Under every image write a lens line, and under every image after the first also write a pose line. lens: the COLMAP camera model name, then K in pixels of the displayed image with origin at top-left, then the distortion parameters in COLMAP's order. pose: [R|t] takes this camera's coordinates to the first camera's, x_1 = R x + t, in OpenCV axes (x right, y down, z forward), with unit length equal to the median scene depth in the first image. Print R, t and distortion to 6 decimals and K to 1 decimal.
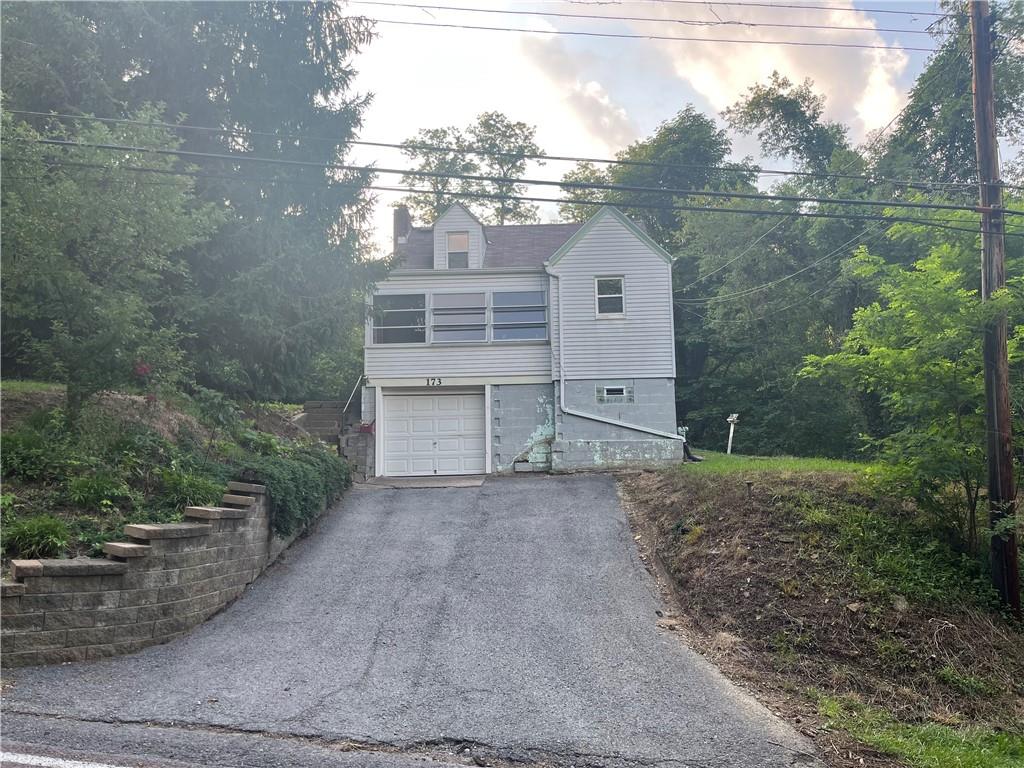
lens RADIAL K [[762.2, 0, 512.0], [0, 762.2, 384.0], [0, 0, 1]] dist [0.055264, -0.073188]
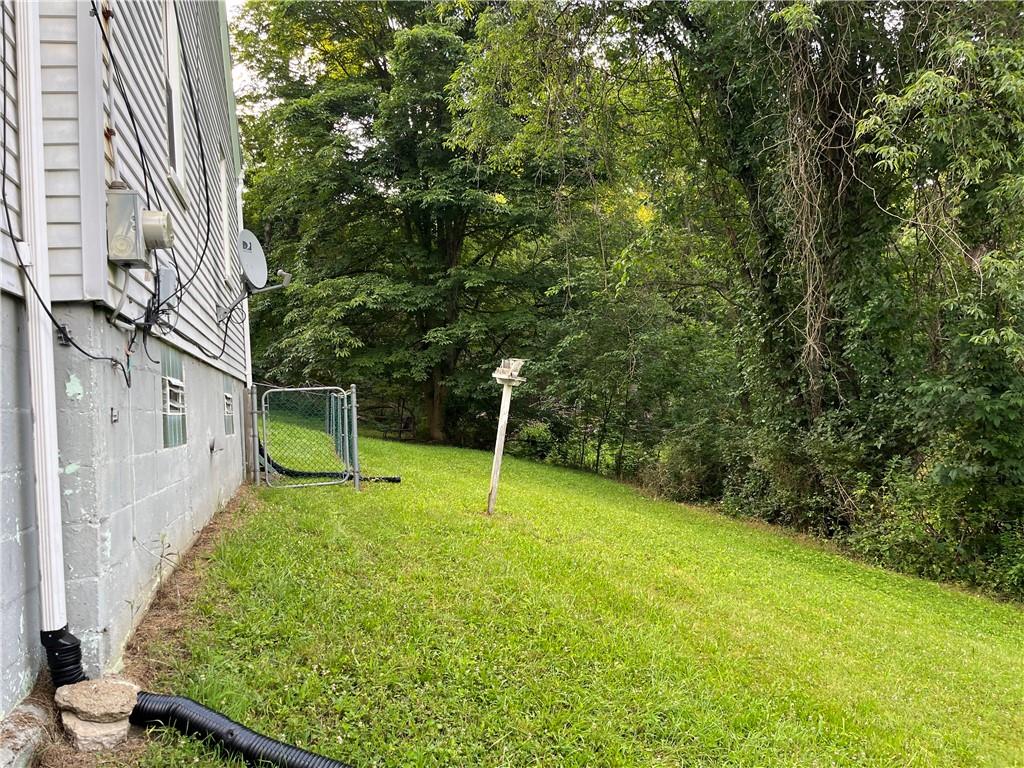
lens RADIAL K [[762.2, 0, 512.0], [0, 762.2, 384.0], [0, 0, 1]] dist [0.055264, -0.073188]
pose [[0.956354, -0.028455, 0.290823, 0.275997], [-0.007719, 0.992440, 0.122487, 0.014298], [-0.292110, -0.119386, 0.948904, 0.980640]]
